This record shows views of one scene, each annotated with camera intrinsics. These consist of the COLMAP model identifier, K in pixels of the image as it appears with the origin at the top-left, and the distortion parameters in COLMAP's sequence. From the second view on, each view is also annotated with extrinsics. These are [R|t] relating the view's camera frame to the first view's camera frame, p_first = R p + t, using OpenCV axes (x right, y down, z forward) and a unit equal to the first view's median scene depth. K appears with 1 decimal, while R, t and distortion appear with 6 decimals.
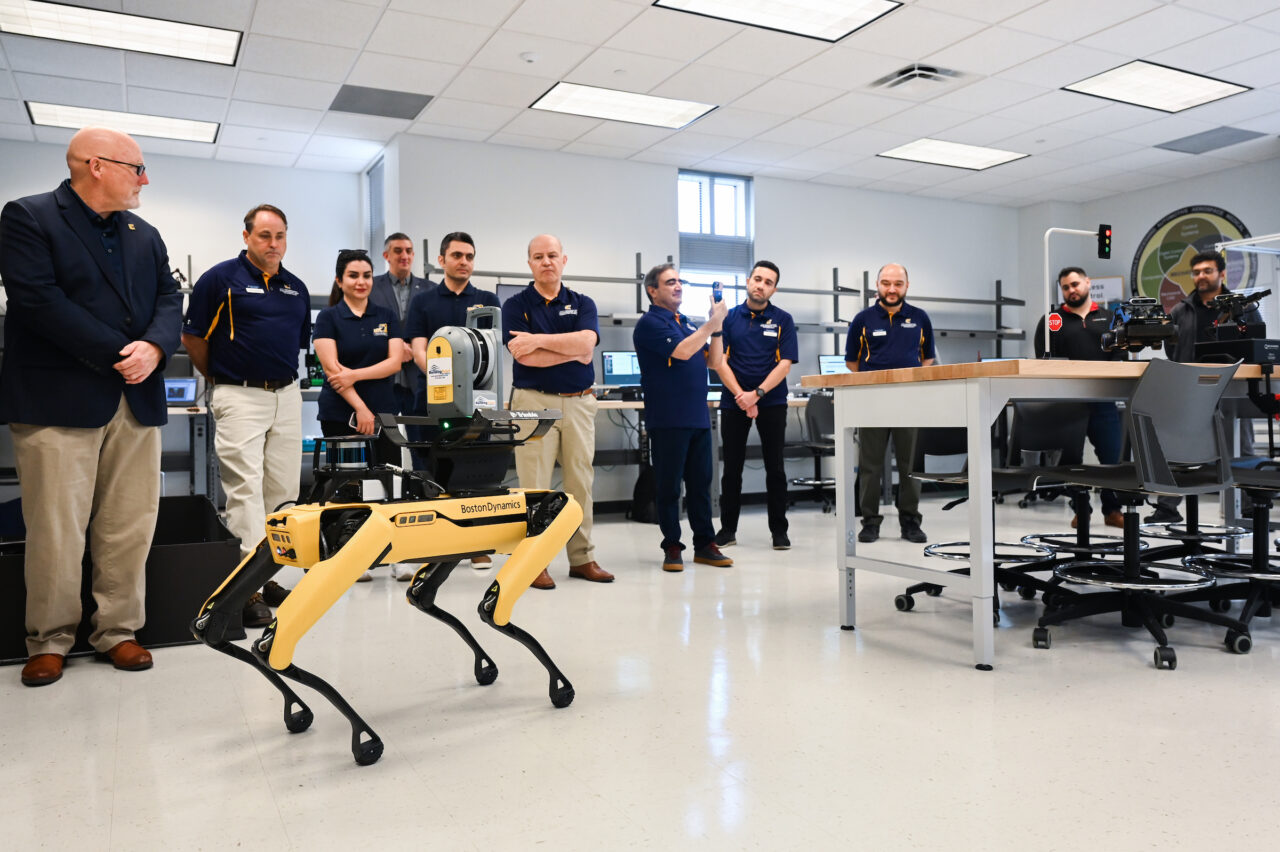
lens RADIAL K [[959.3, 0, 640.0], [0, 959.3, 426.0], [0, 0, 1]] dist [-0.009792, 0.002174]
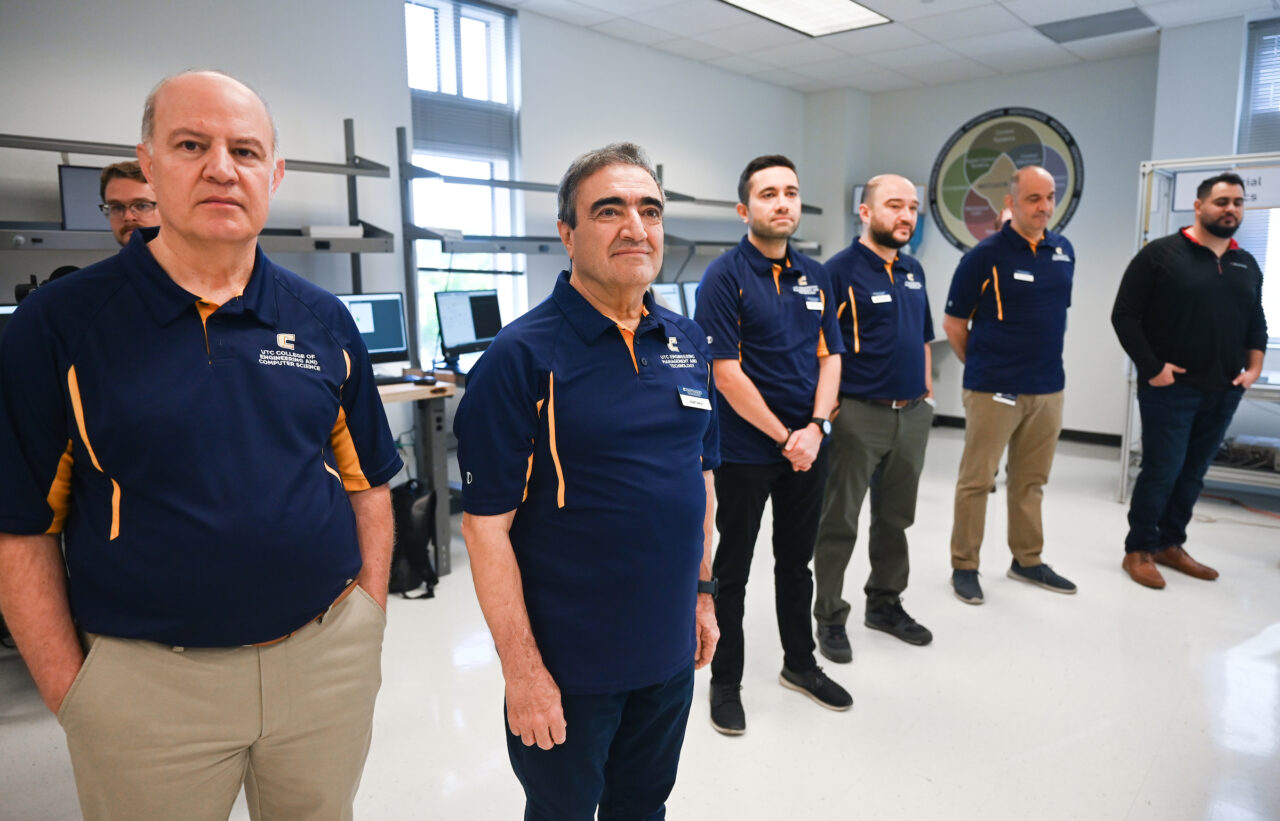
lens RADIAL K [[865.8, 0, 659.2], [0, 865.8, 406.7], [0, 0, 1]] dist [0.003449, 0.004781]
pose [[0.917963, -0.058229, 0.392368, -0.041590], [0.002945, 0.990140, 0.140051, -0.075034], [-0.396654, -0.127406, 0.909084, 0.391491]]
